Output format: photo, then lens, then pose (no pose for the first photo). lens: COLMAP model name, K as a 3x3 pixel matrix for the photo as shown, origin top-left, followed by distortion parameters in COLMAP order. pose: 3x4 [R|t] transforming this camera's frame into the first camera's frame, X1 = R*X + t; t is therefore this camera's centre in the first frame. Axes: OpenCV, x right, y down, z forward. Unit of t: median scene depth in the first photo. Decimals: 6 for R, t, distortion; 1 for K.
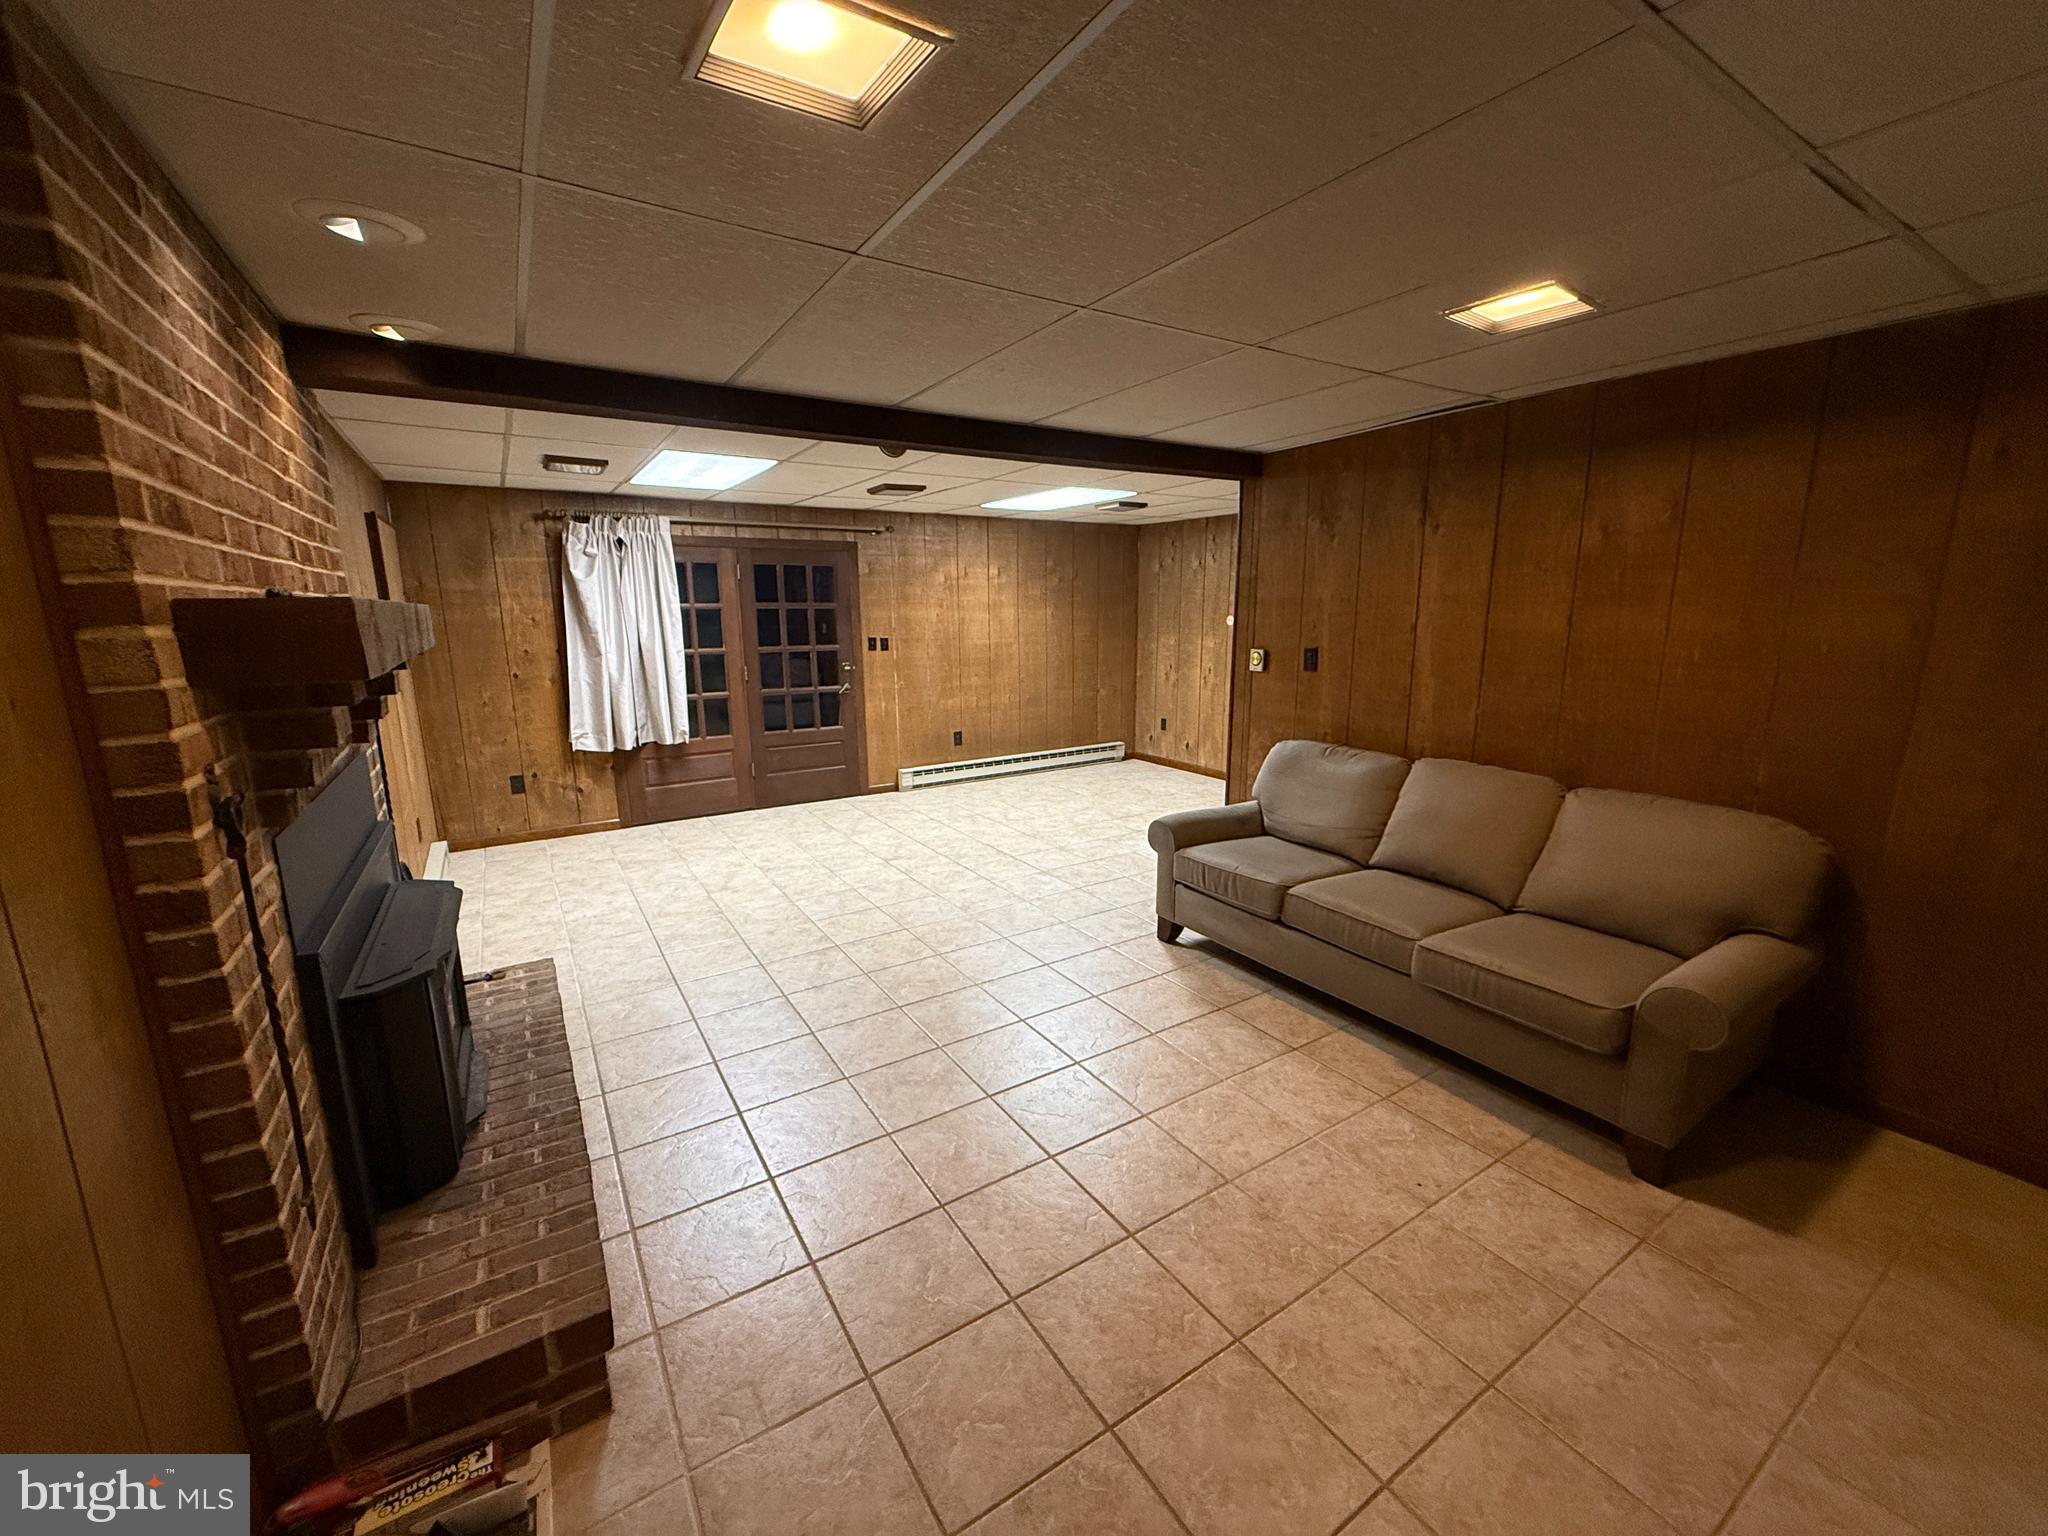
lens RADIAL K [[810.4, 0, 1020.3], [0, 810.4, 769.0], [0, 0, 1]] dist [0.003707, -0.000370]
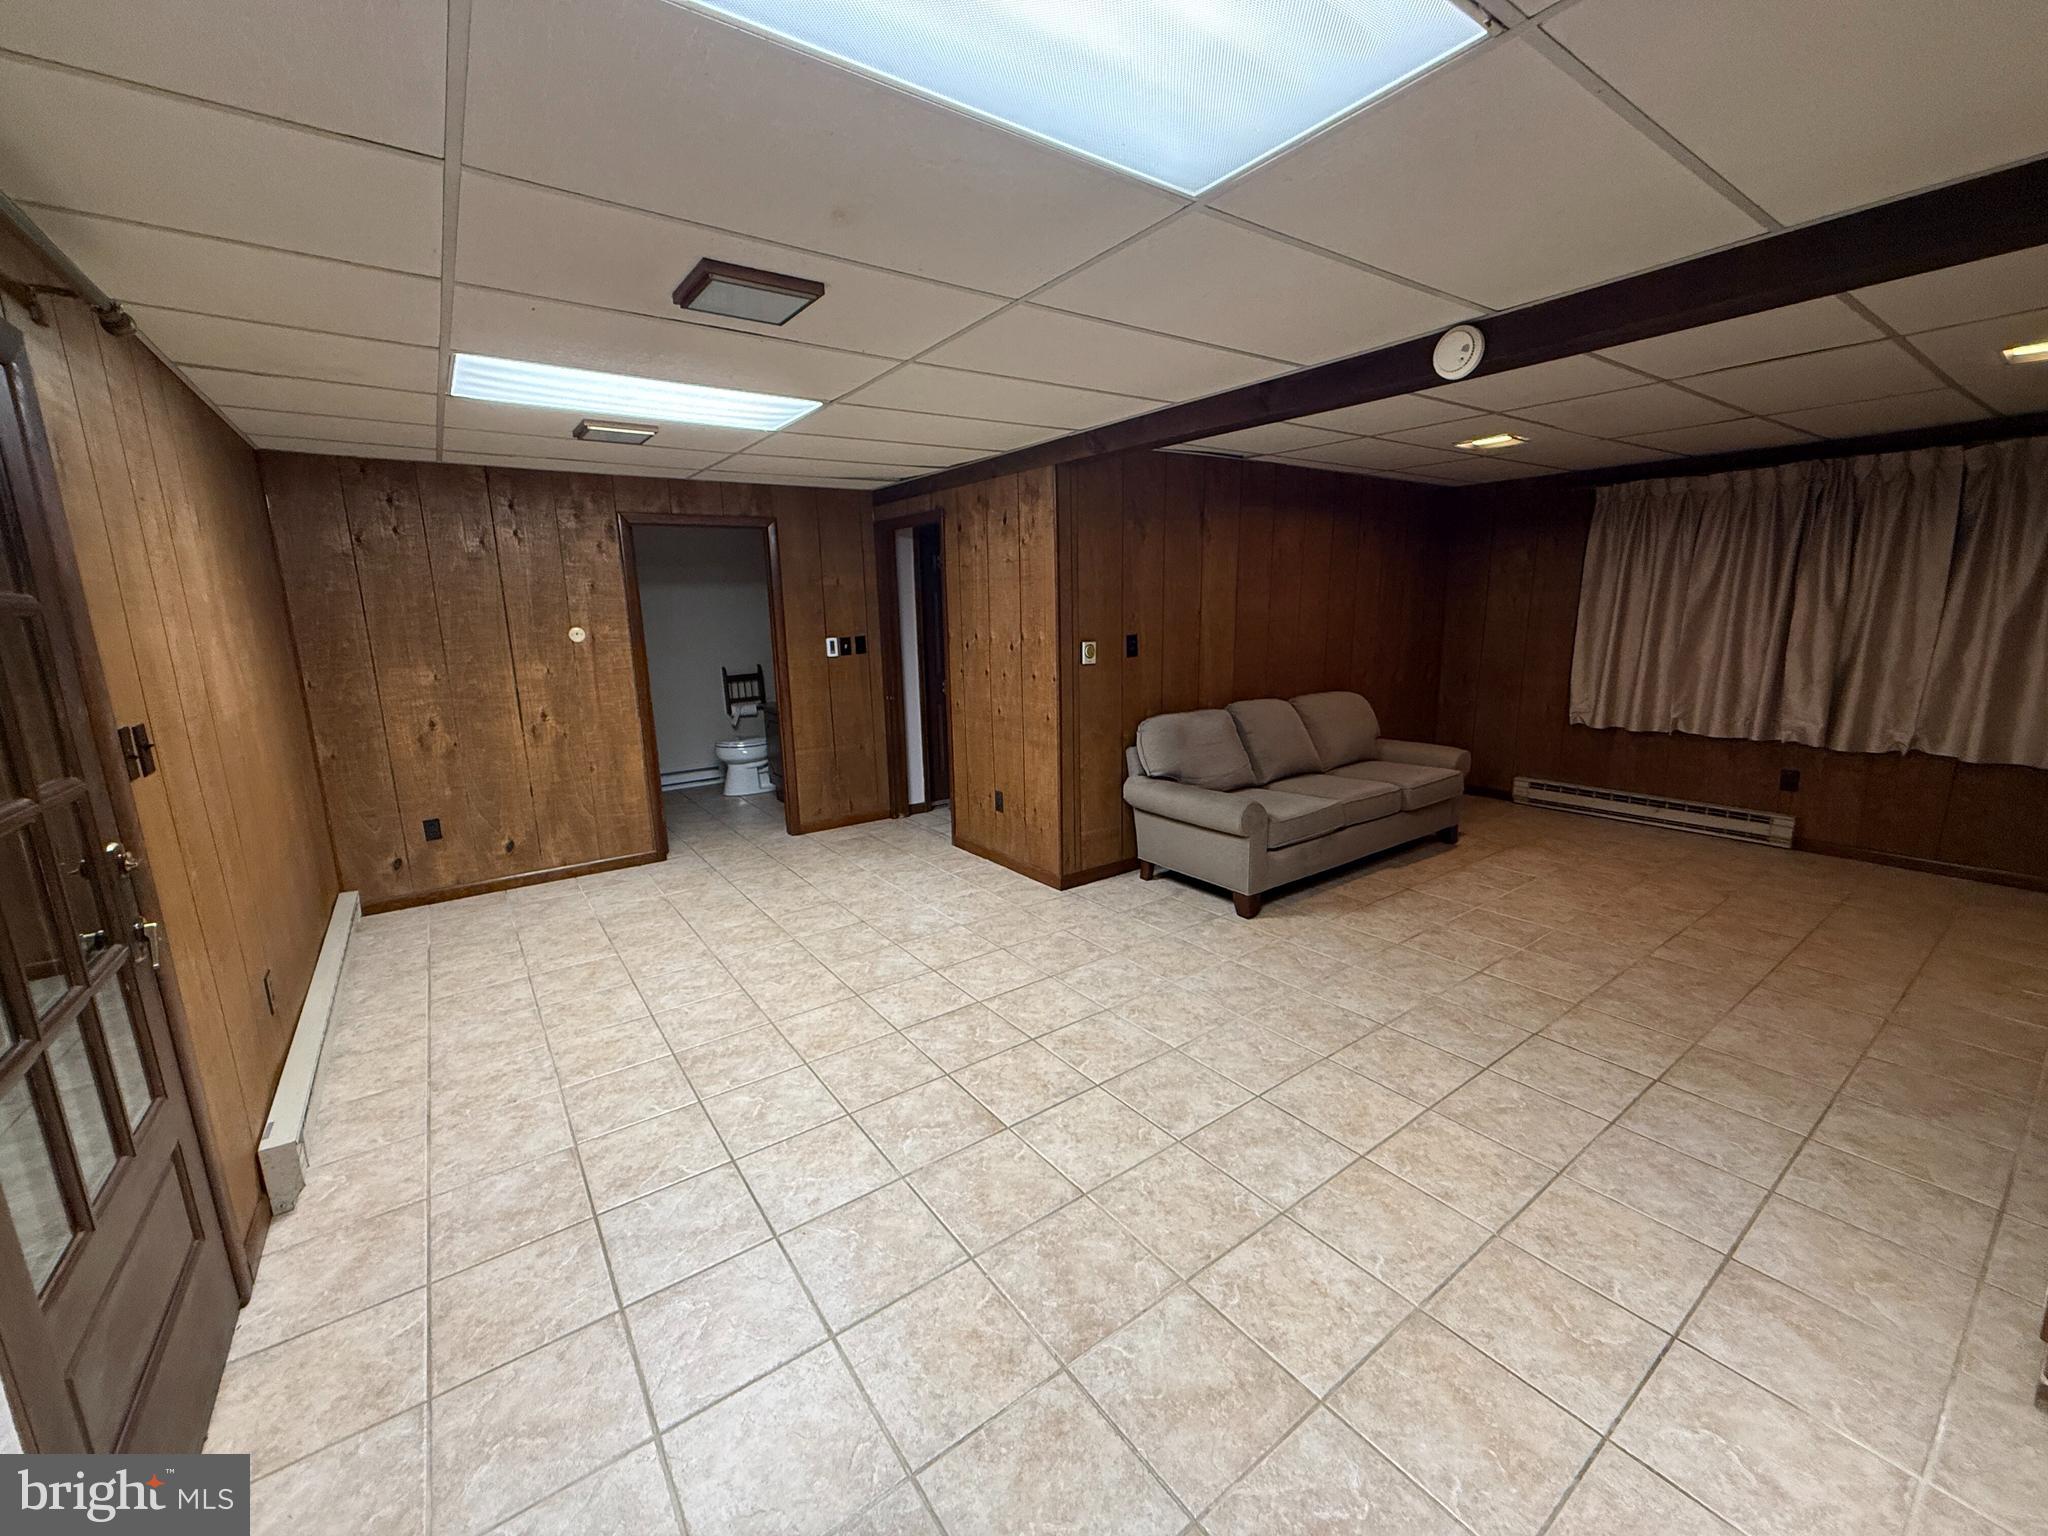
lens RADIAL K [[810.4, 0, 1018.5], [0, 810.4, 767.6], [0, 0, 1]] dist [0.003707, -0.000370]
pose [[-0.053097, -0.189881, 0.980370, -0.639382], [0.222390, 0.954851, 0.196983, -0.195091], [-0.973511, 0.228484, -0.008472, 1.021938]]
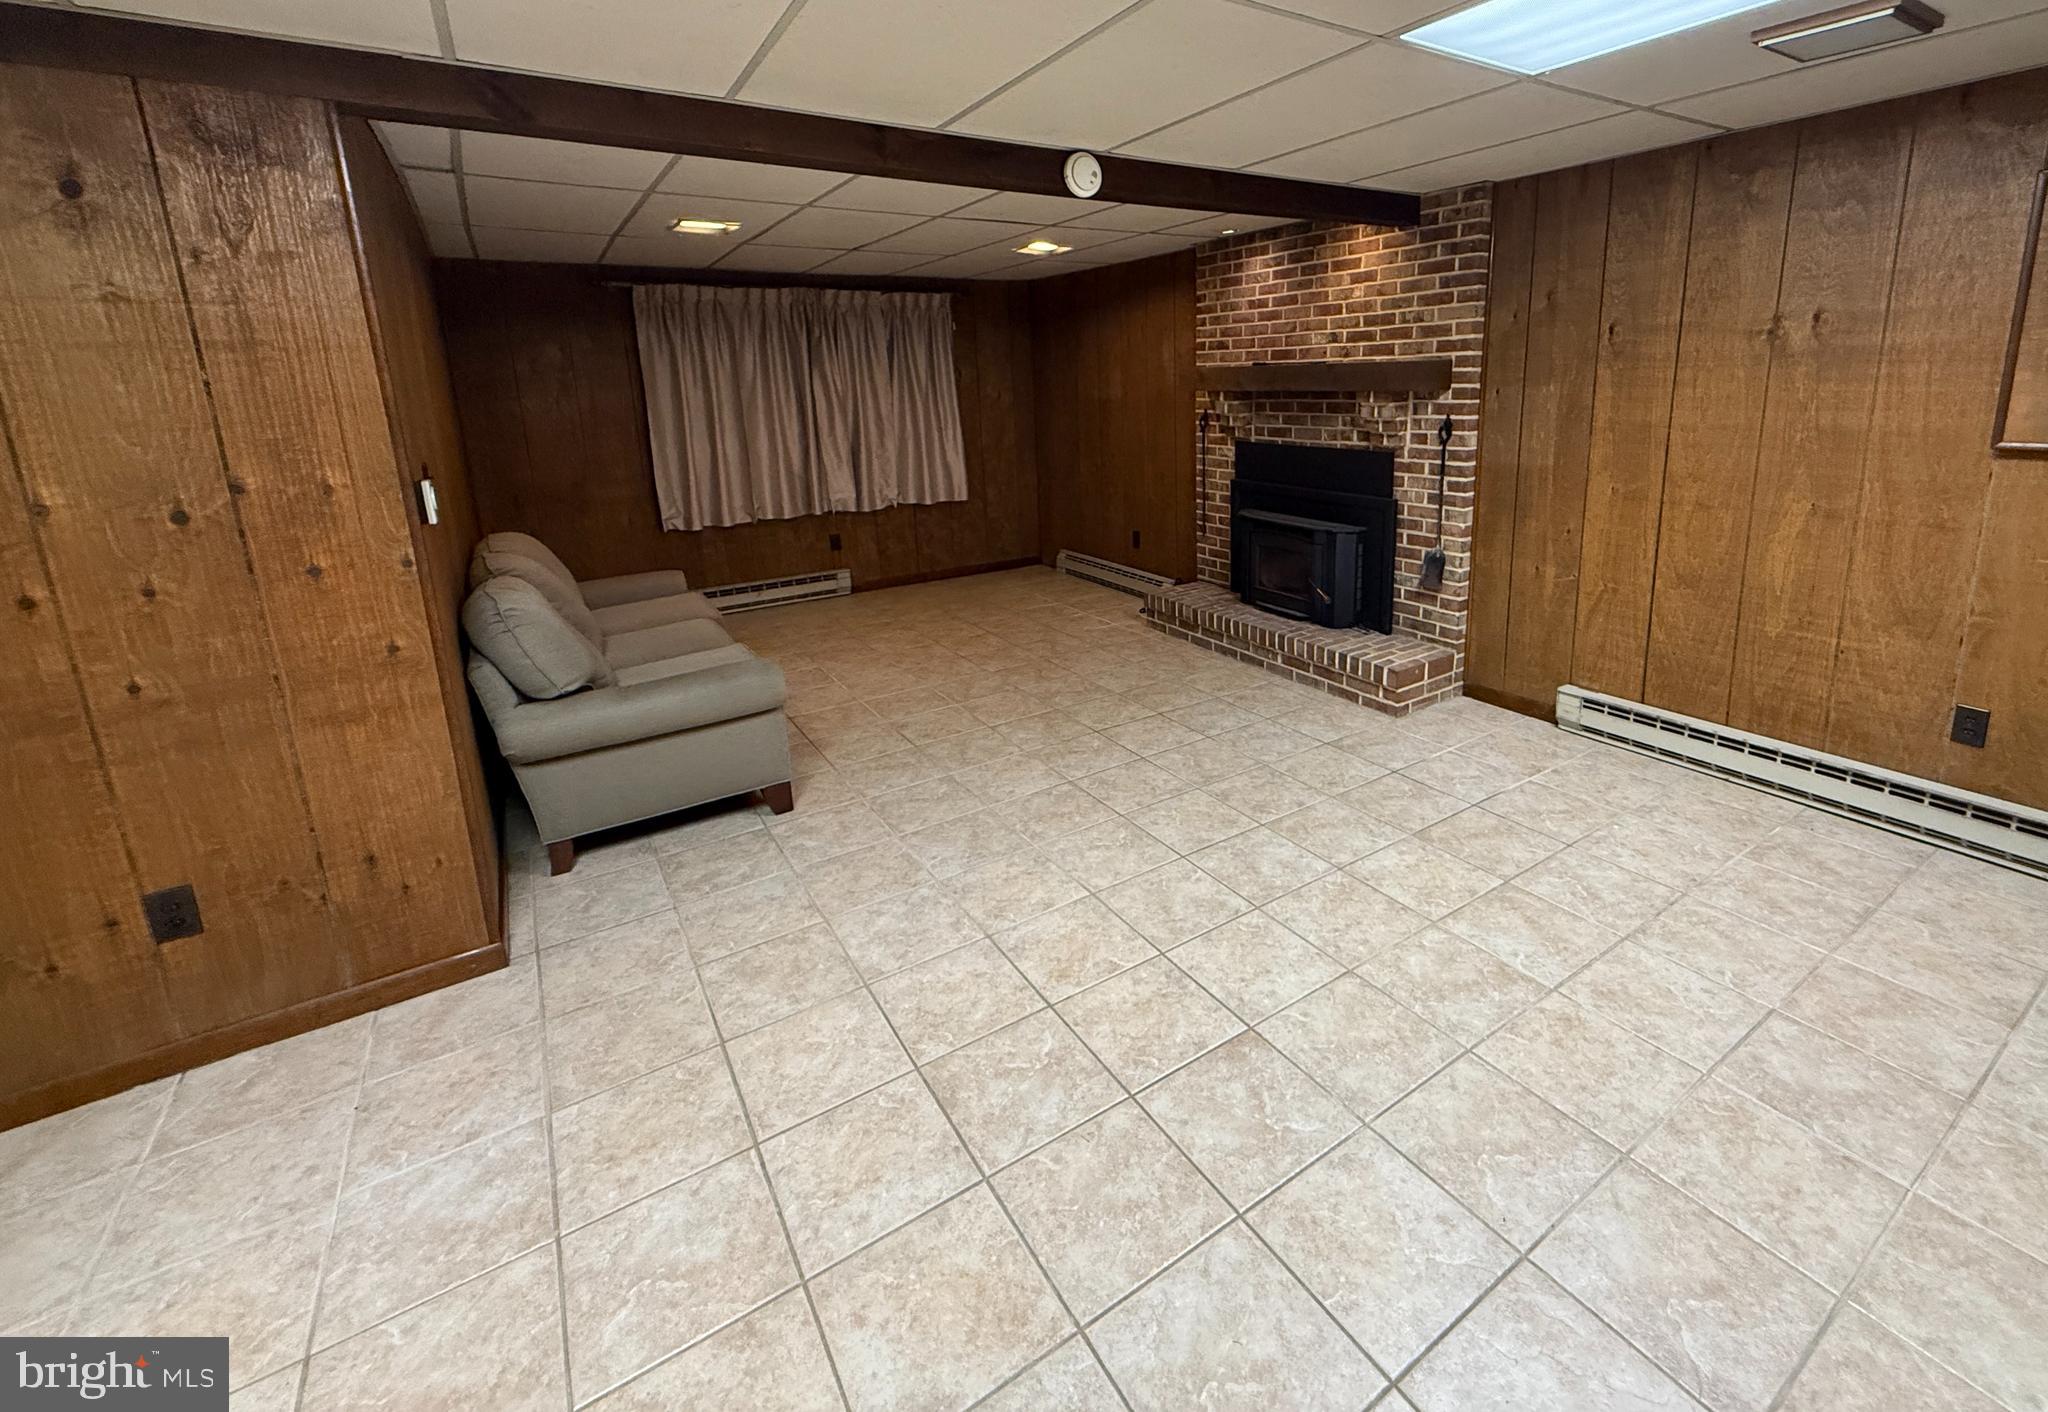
lens RADIAL K [[893.5, 0, 1118.2], [0, 893.5, 568.4], [0, 0, 1]] dist [0.001988, -0.000338]
pose [[-0.998884, 0.039818, -0.025415, -0.107228], [0.026334, 0.916051, 0.400197, -0.278662], [0.039216, 0.399081, -0.916077, 1.399918]]
